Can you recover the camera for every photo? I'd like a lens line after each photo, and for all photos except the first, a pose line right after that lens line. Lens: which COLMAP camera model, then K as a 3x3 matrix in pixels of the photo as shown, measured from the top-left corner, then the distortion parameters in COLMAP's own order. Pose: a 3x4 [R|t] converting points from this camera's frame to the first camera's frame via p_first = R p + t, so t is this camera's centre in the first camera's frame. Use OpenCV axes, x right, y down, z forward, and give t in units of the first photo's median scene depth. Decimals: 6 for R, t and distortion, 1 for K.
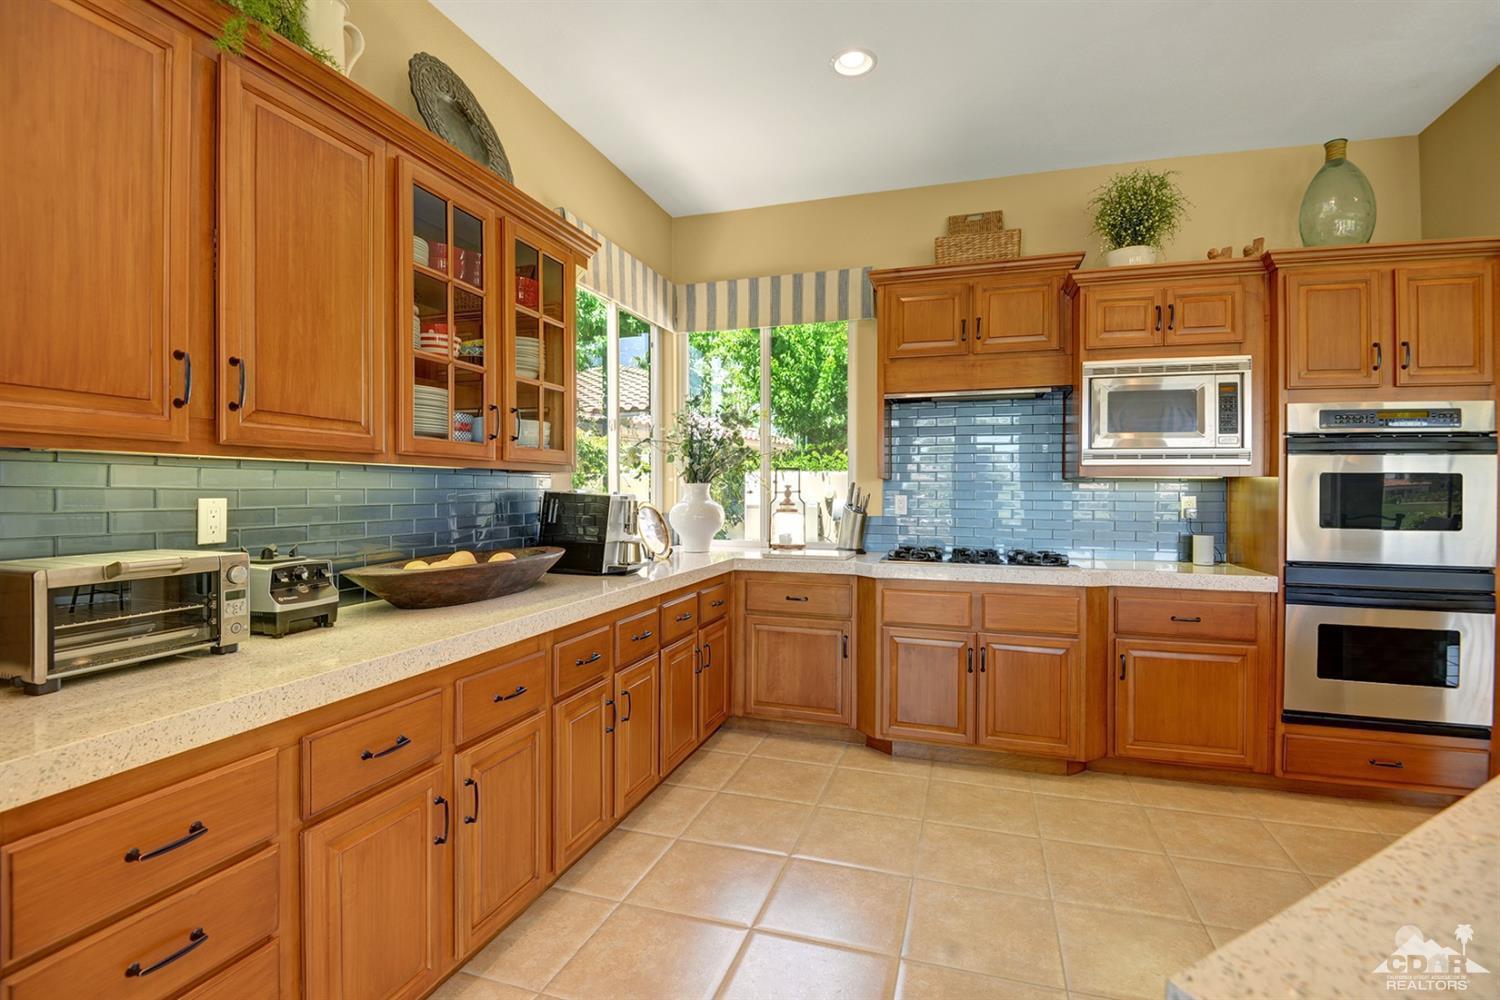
lens RADIAL K [[693.4, 0, 744.4], [0, 693.4, 492.5], [0, 0, 1]] dist [-0.014558, -0.016782]
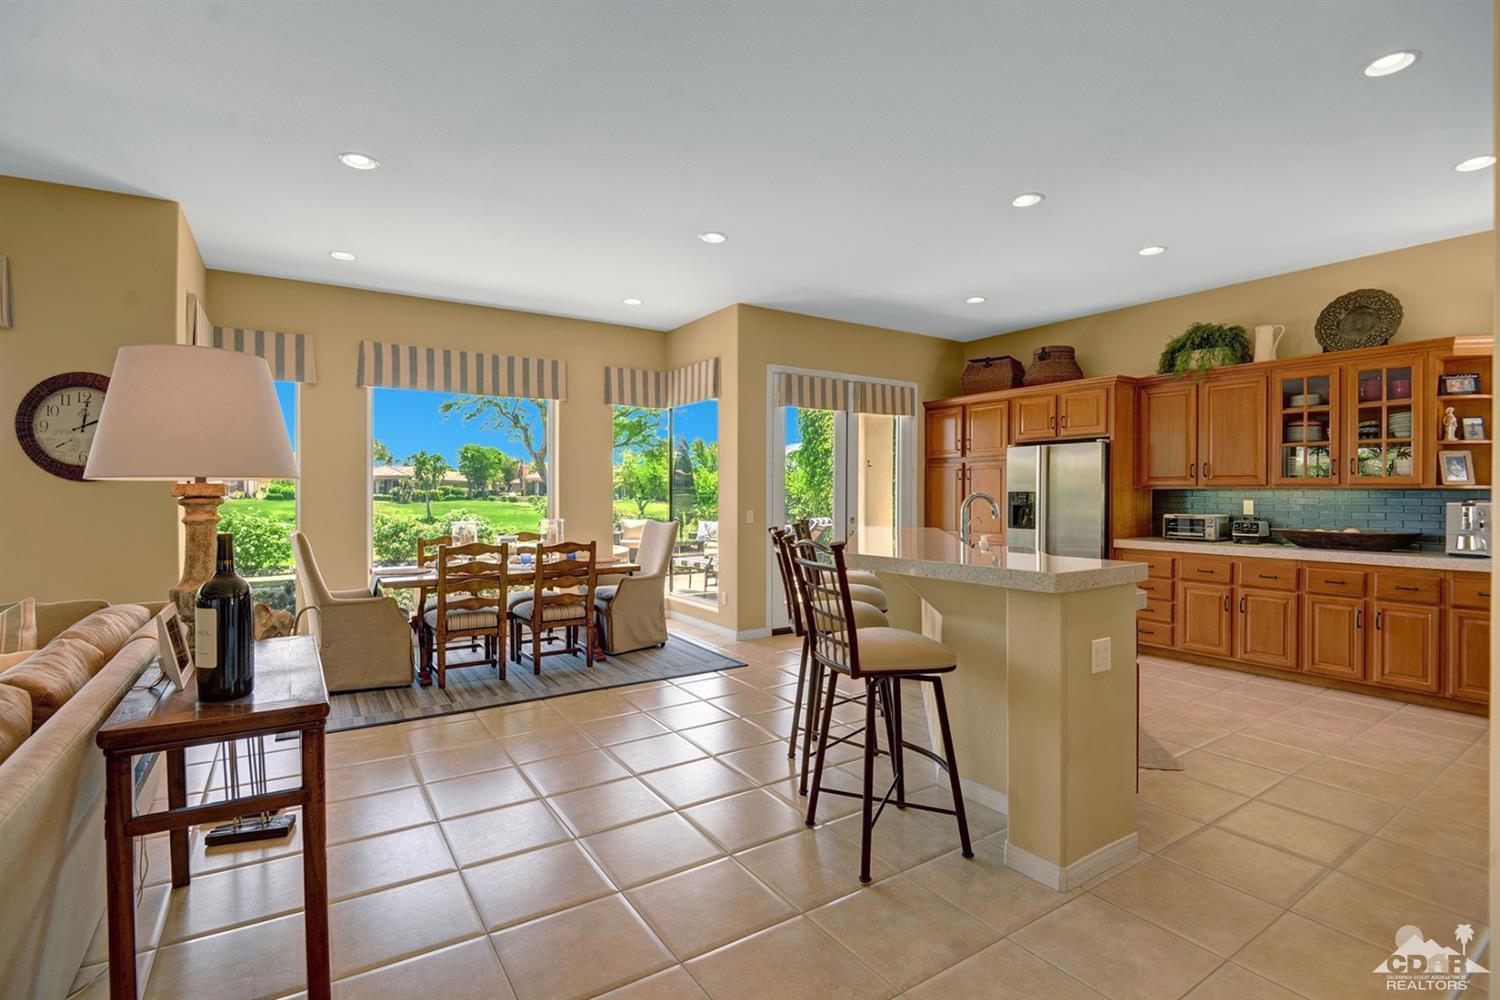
lens RADIAL K [[693.4, 0, 744.4], [0, 693.4, 492.5], [0, 0, 1]] dist [-0.014558, -0.016782]
pose [[-0.624525, -0.004517, -0.780992, 1.964675], [-0.009479, 0.999953, 0.001797, -0.009808], [0.780947, 0.008525, -0.624539, 0.728665]]
